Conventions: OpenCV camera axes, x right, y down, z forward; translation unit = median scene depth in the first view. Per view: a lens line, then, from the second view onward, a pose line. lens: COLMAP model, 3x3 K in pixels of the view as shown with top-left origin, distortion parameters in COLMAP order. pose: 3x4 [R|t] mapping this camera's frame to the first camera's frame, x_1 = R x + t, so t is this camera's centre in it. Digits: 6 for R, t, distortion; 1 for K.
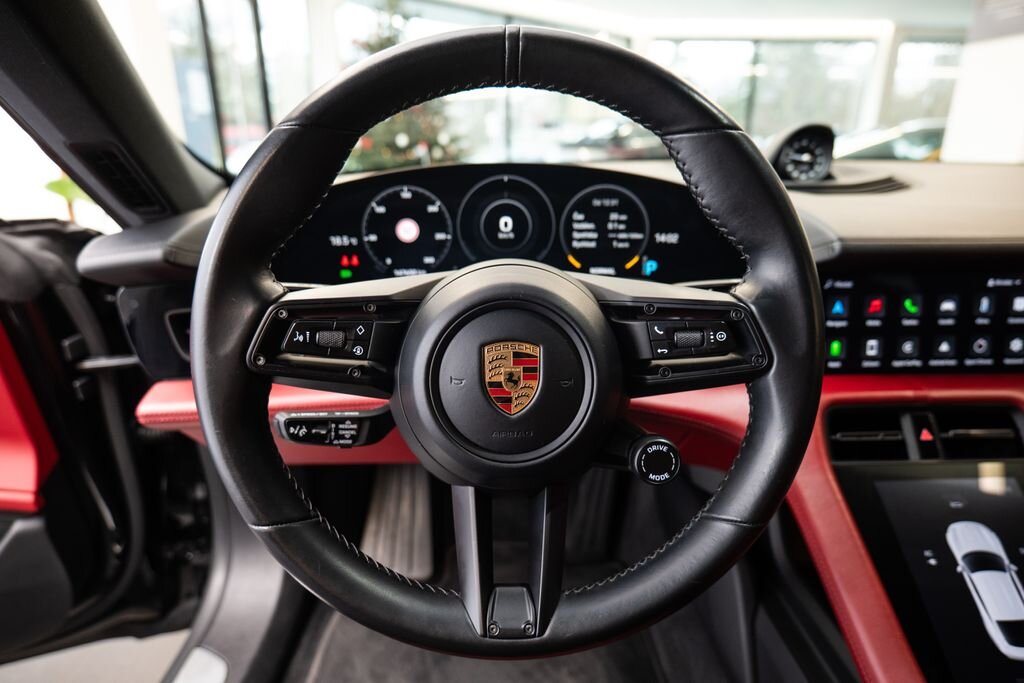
lens RADIAL K [[628.2, 0, 512.0], [0, 628.2, 341.5], [0, 0, 1]] dist [-0.013132, 0.000021]
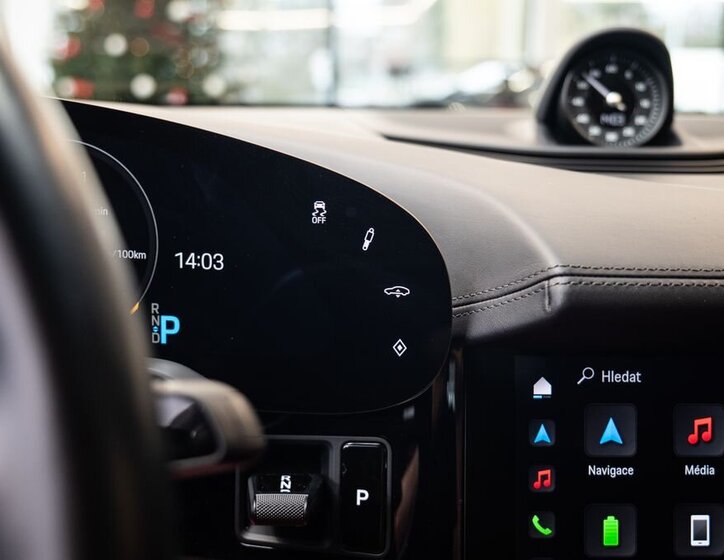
lens RADIAL K [[1027.4, 0, 362.0], [0, 1027.4, 280.0], [0, 0, 1]] dist [-0.020632, -0.044016]
pose [[0.999719, 0.017912, -0.015513, 0.366820], [-0.019848, 0.990609, -0.135279, -0.059497], [0.012944, 0.135549, 0.990686, 0.303927]]
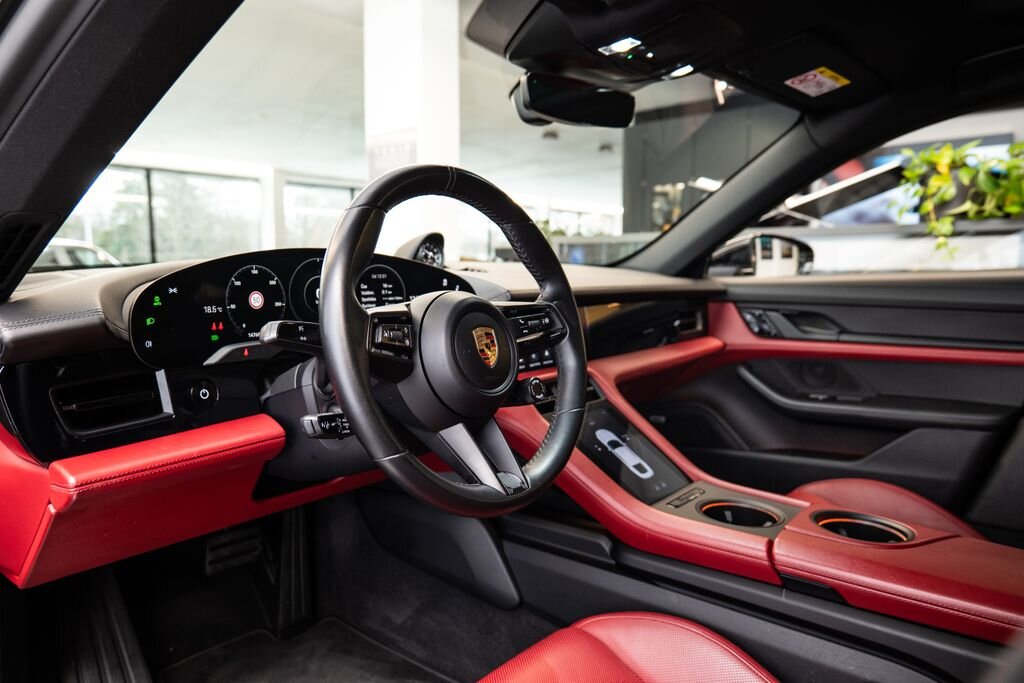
lens RADIAL K [[709.8, 0, 469.8], [0, 709.8, 333.6], [0, 0, 1]] dist [0.000574, 0.000126]
pose [[0.688429, -0.068198, 0.722090, -0.886789], [0.228699, 0.965193, -0.126880, 0.158787], [-0.688304, 0.252489, 0.680064, -0.216618]]
